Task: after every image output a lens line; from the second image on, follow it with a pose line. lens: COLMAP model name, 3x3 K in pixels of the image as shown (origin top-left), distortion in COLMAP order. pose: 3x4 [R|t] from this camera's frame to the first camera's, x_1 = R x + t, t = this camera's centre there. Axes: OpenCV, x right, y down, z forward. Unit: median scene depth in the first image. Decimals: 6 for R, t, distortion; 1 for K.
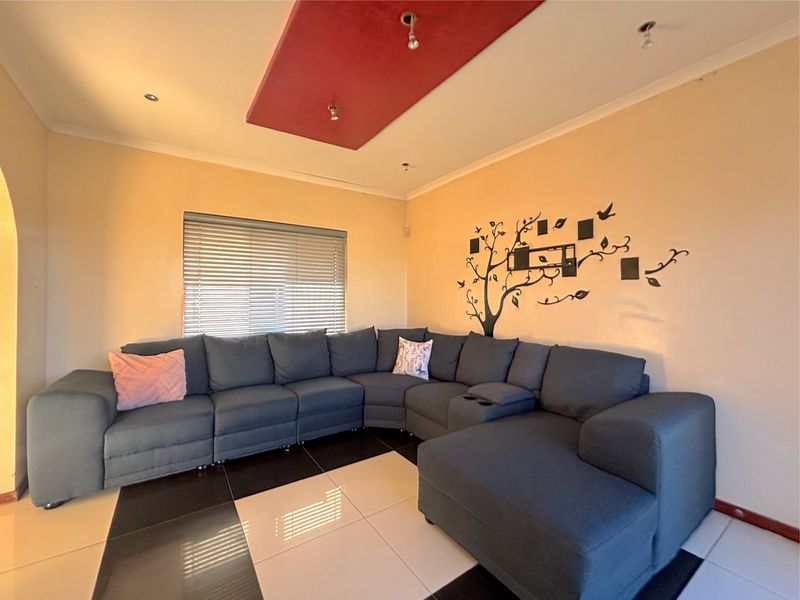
lens RADIAL K [[331.4, 0, 400.0], [0, 331.4, 300.0], [0, 0, 1]] dist [0.027268, 0.000044]
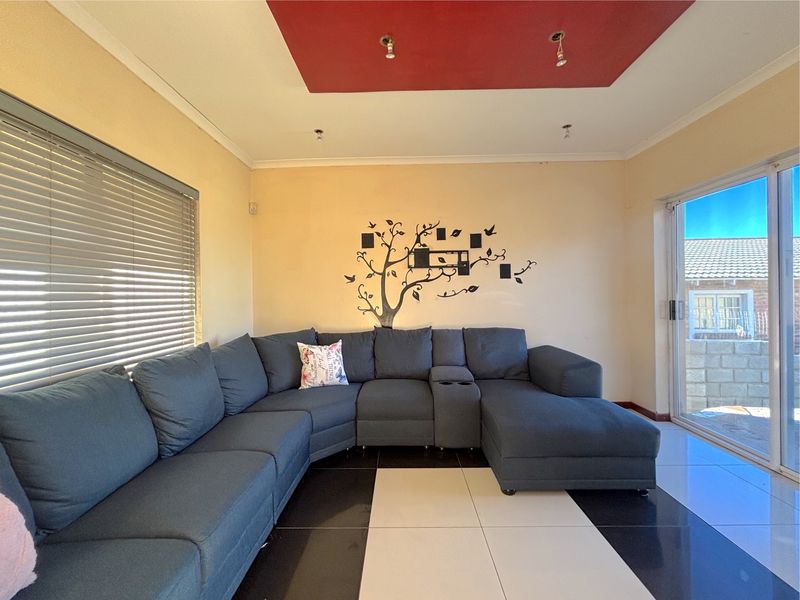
lens RADIAL K [[331.4, 0, 400.0], [0, 331.4, 300.0], [0, 0, 1]] dist [0.027268, 0.000044]
pose [[0.573185, -0.023116, 0.819100, -0.611364], [0.022369, 0.999671, 0.012559, 0.004774], [-0.819121, 0.011124, 0.573513, 0.401334]]
